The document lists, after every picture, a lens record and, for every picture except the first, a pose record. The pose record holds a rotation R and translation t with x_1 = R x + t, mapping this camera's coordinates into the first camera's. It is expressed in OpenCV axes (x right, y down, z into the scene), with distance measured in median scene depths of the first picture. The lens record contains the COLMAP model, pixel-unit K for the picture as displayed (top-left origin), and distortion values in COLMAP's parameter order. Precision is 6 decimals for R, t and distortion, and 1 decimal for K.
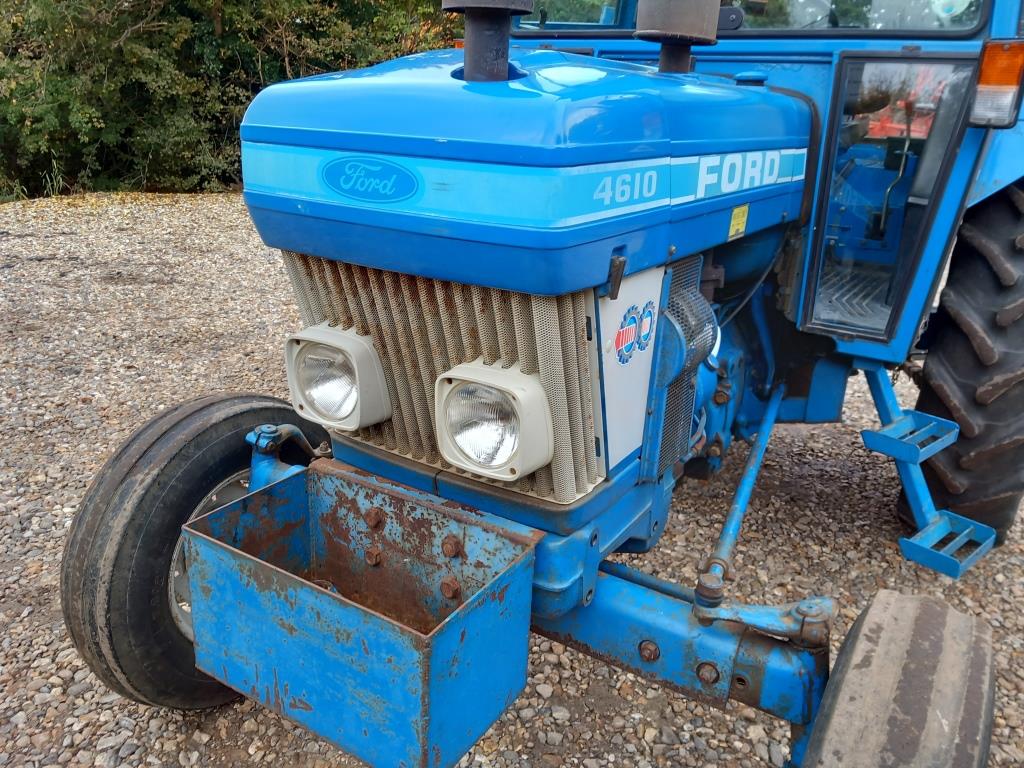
lens RADIAL K [[819.0, 0, 512.0], [0, 819.0, 384.0], [0, 0, 1]] dist [0.104329, -0.148299]
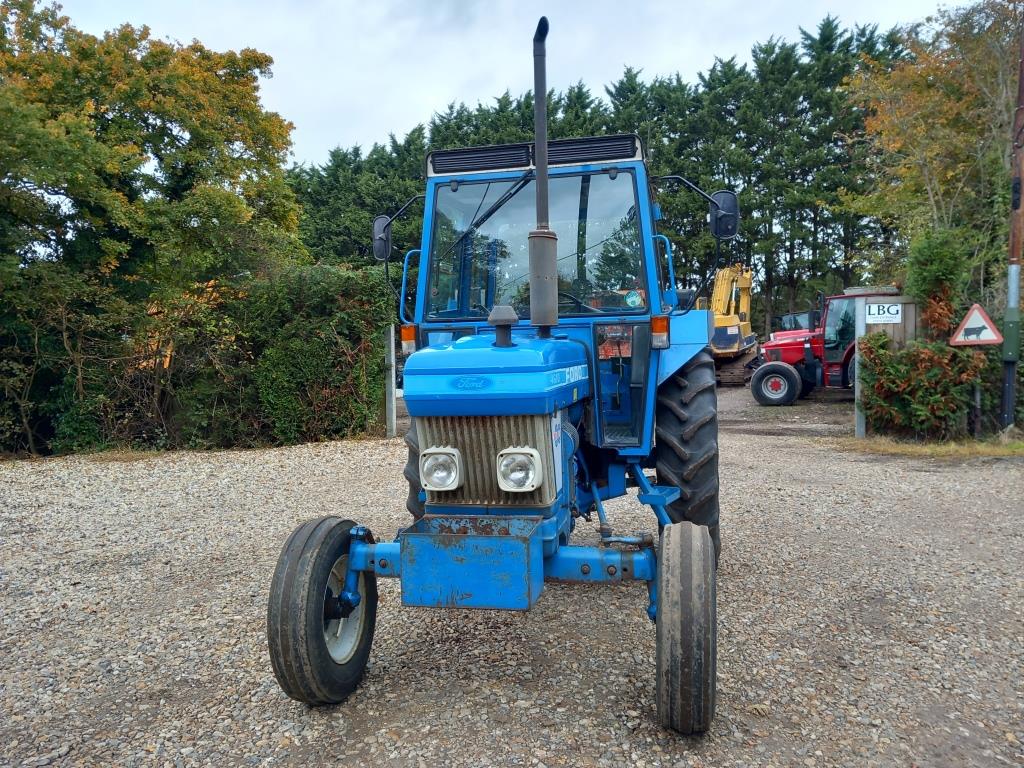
lens RADIAL K [[812.4, 0, 498.0], [0, 812.4, 379.7], [0, 0, 1]] dist [0.285877, -0.531998]
pose [[0.945344, -0.084040, 0.315058, -0.545549], [0.169606, 0.951955, -0.254981, 0.260996], [-0.278493, 0.294481, 0.914179, -0.878520]]
